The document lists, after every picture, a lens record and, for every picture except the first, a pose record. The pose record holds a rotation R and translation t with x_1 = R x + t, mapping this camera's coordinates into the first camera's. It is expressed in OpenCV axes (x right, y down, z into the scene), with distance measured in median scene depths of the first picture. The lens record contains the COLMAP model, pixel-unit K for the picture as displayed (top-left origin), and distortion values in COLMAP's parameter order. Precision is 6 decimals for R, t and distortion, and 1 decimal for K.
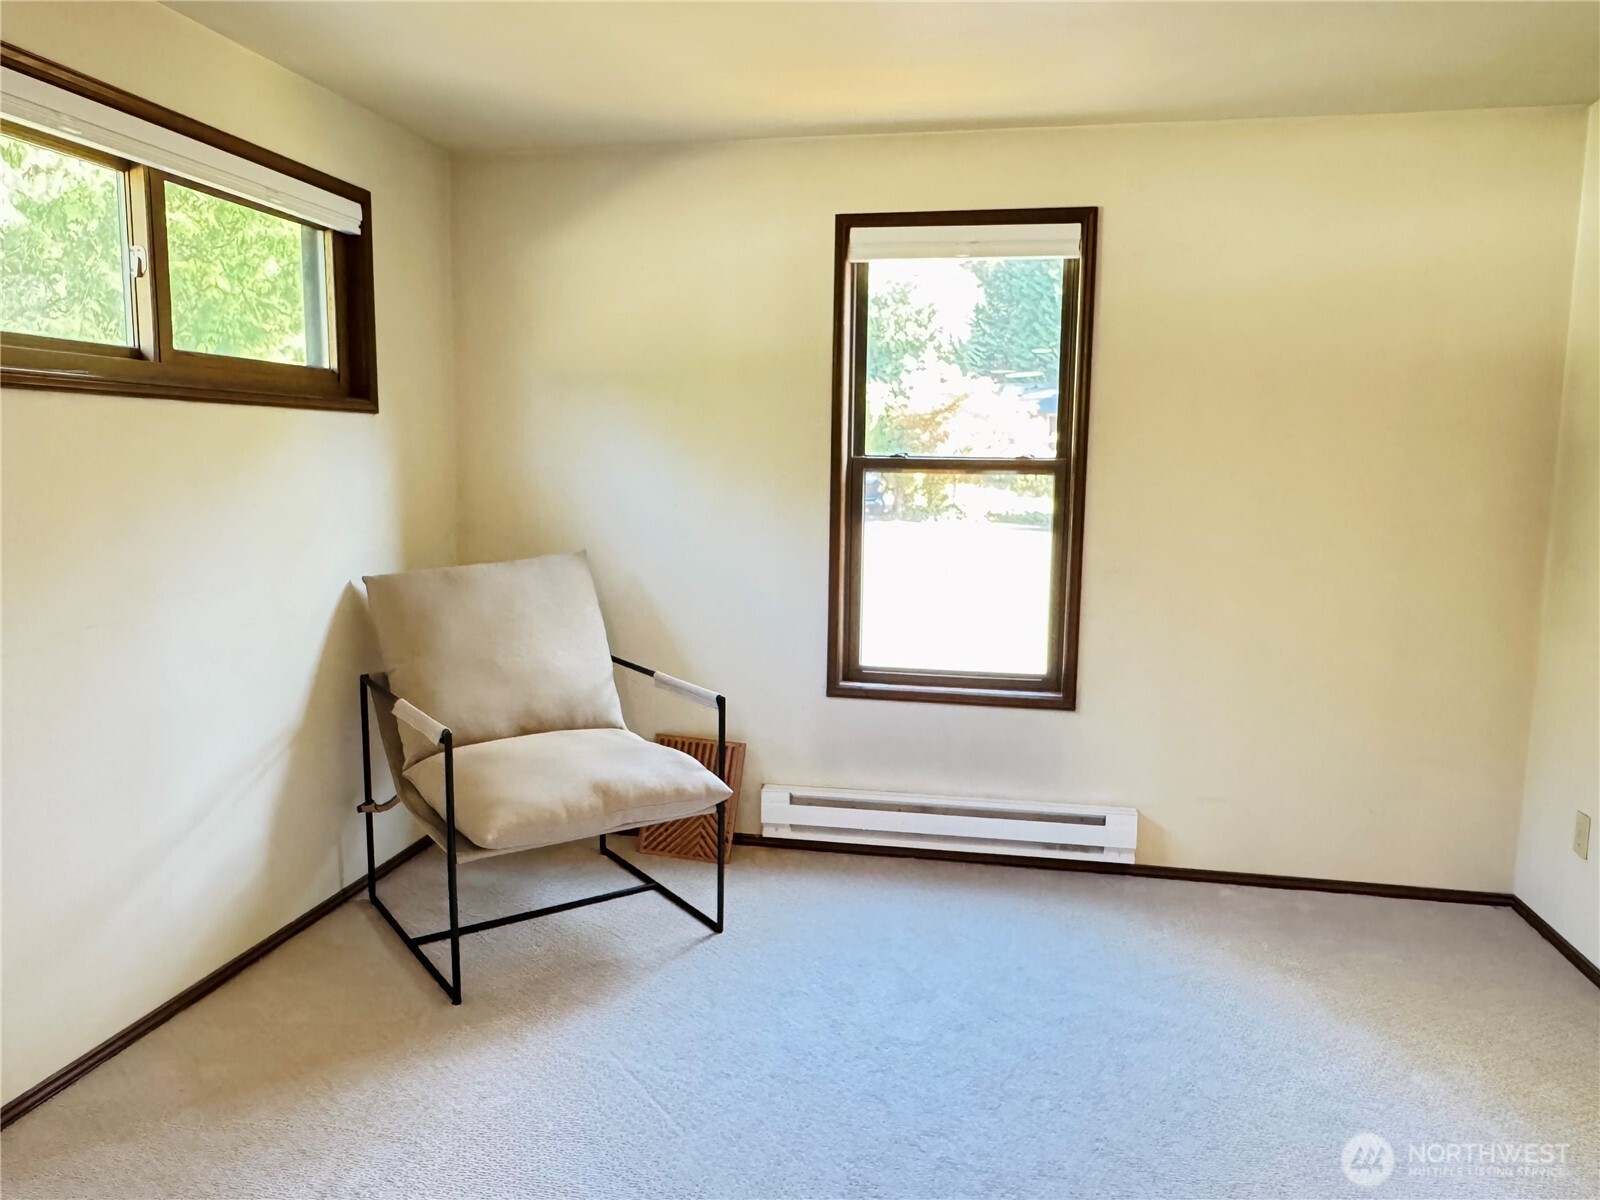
lens RADIAL K [[1131.4, 0, 800.0], [0, 1131.4, 600.0], [0, 0, 1]] dist [0.002719, -0.001727]
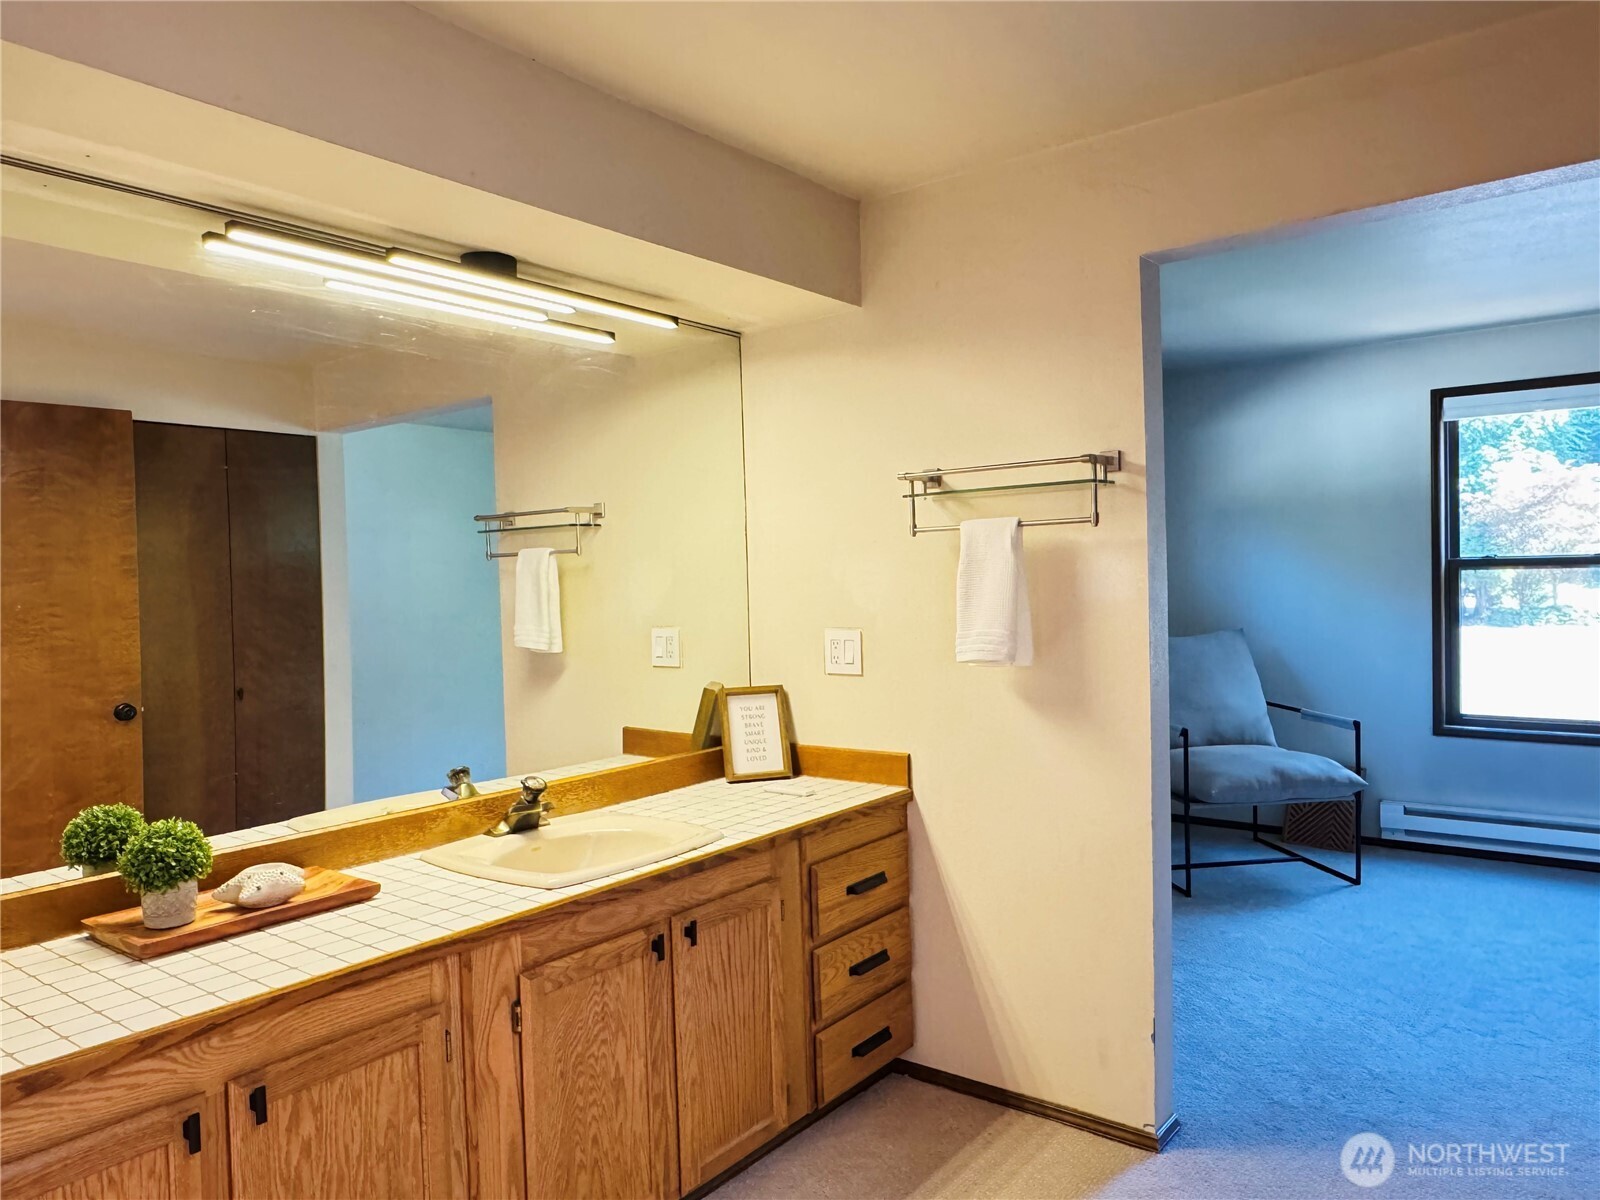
lens RADIAL K [[1095.2, 0, 795.1], [0, 1095.2, 598.0], [0, 0, 1]] dist [-0.004159, 0.000788]
pose [[0.889805, -0.022788, -0.455772, -0.055498], [-0.023074, 0.995228, -0.094808, 0.063725], [0.455757, 0.094877, 0.885033, -0.522942]]
